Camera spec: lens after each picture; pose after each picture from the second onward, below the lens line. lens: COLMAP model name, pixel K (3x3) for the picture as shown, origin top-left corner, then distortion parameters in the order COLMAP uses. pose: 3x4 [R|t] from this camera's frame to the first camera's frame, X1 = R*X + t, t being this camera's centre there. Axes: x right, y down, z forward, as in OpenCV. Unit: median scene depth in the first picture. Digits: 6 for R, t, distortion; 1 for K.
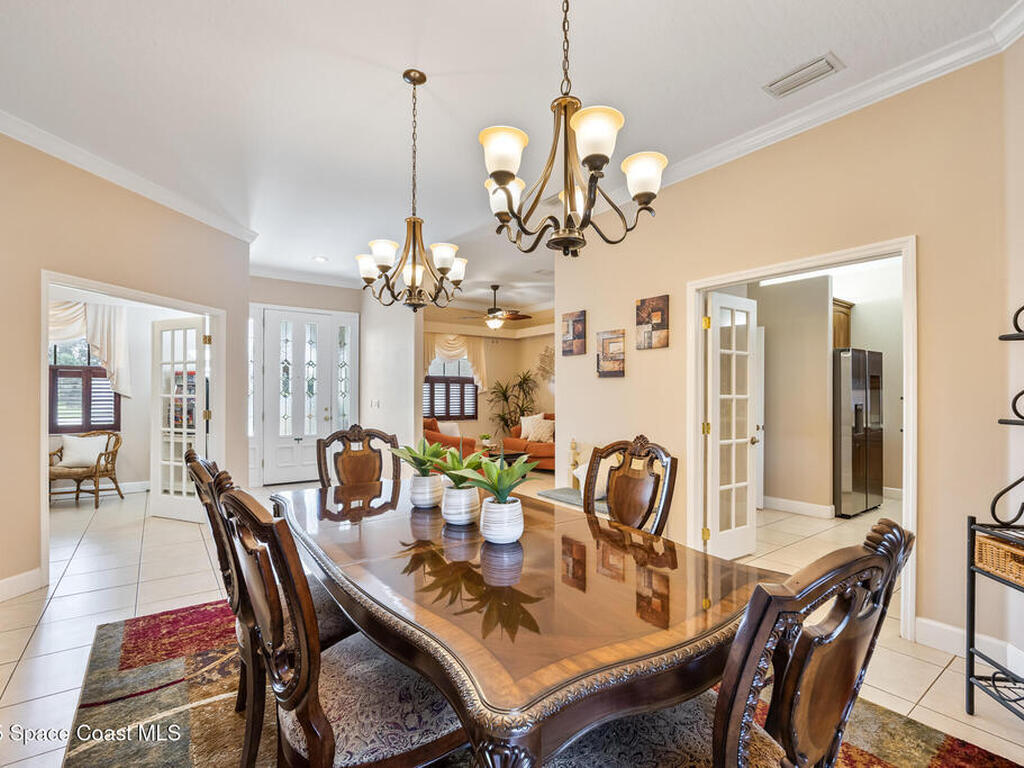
lens RADIAL K [[496.2, 0, 511.5], [0, 496.2, 387.9], [0, 0, 1]] dist [-0.001380, 0.000816]
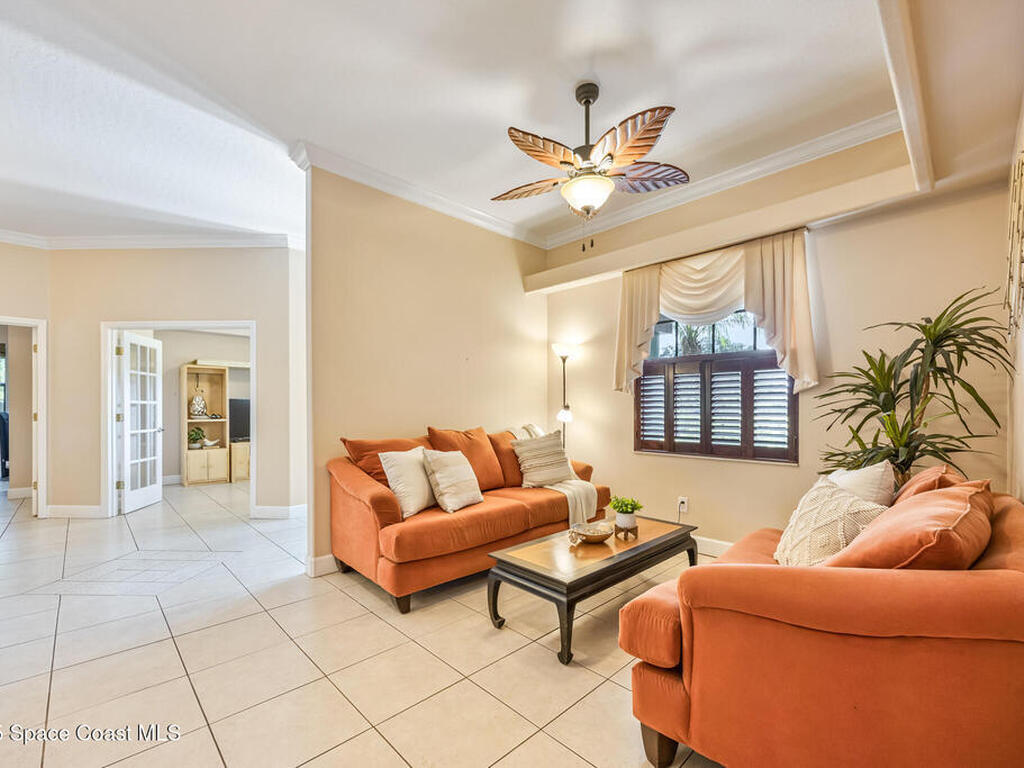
lens RADIAL K [[441.0, 0, 503.4], [0, 441.0, 412.4], [0, 0, 1]] dist [-0.004882, -0.000894]
pose [[0.129886, 0.009297, -0.991485, 0.233716], [0.018124, 0.999767, 0.011749, 0.018887], [0.991363, -0.019495, 0.129688, 0.759862]]
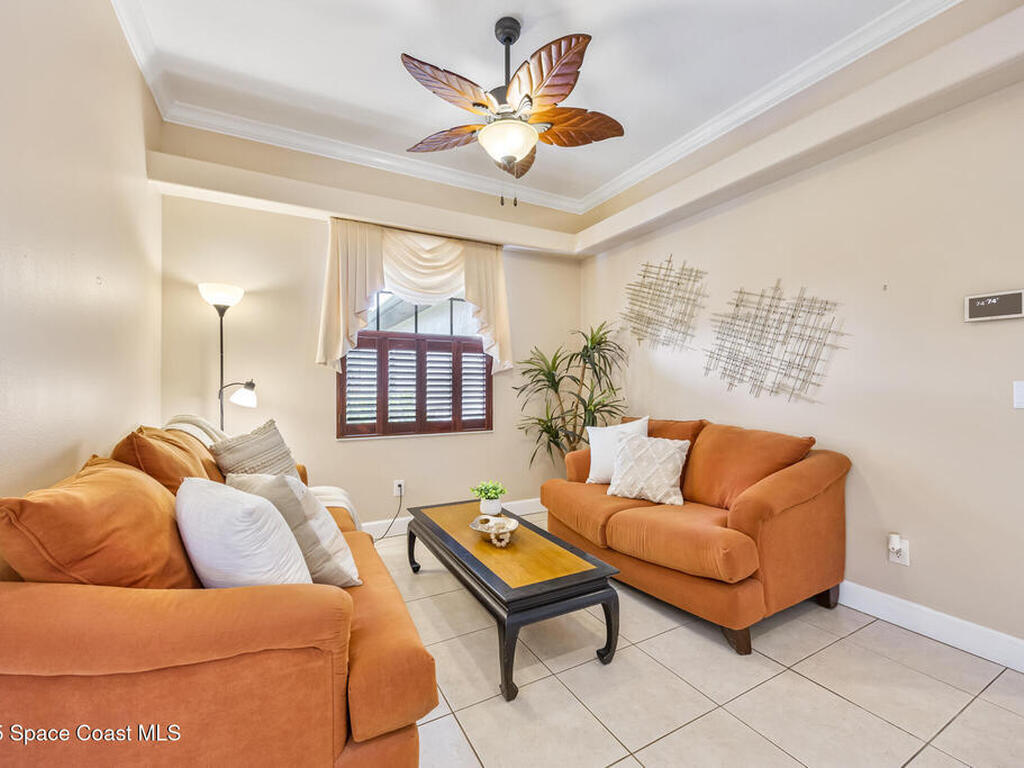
lens RADIAL K [[441.0, 0, 503.5], [0, 441.0, 383.1], [0, 0, 1]] dist [-0.004882, -0.000894]
pose [[0.990317, -0.004417, -0.138755, -0.000452], [0.005995, 0.999922, 0.010960, 0.016353], [0.138696, -0.011685, 0.990266, 0.608714]]
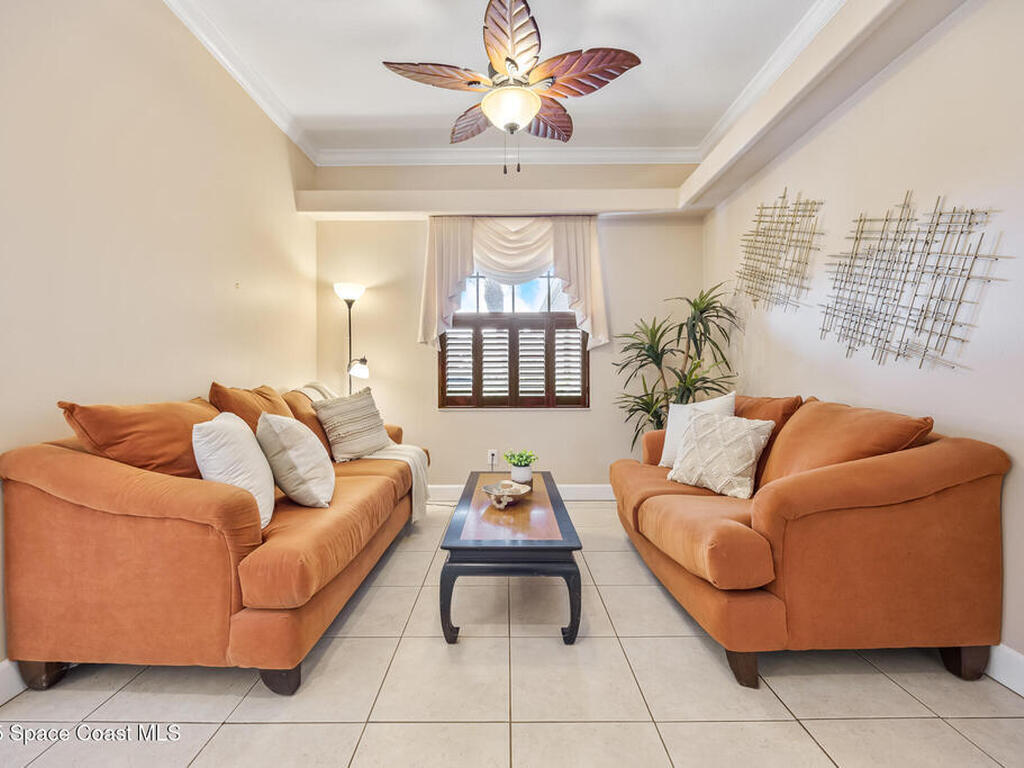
lens RADIAL K [[441.0, 0, 499.2], [0, 441.0, 377.0], [0, 0, 1]] dist [-0.004882, -0.000894]
pose [[0.801490, -0.004947, -0.597988, 0.108219], [0.014760, 0.999825, 0.011511, 0.031465], [0.597826, -0.018052, 0.801423, 0.648312]]
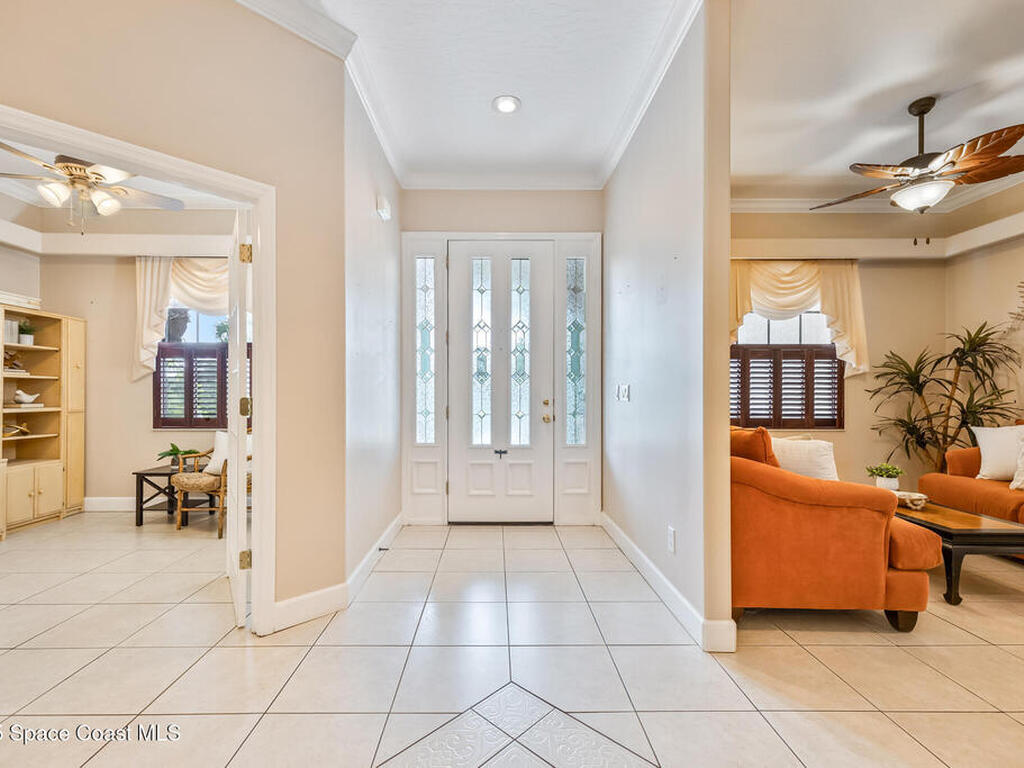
lens RADIAL K [[441.0, 0, 501.4], [0, 441.0, 401.3], [0, 0, 1]] dist [-0.004882, -0.000894]
pose [[0.801192, 0.004909, -0.598387, -0.081682], [0.009412, 0.999739, 0.020804, 0.023694], [0.598333, -0.022300, 0.800937, 0.437381]]
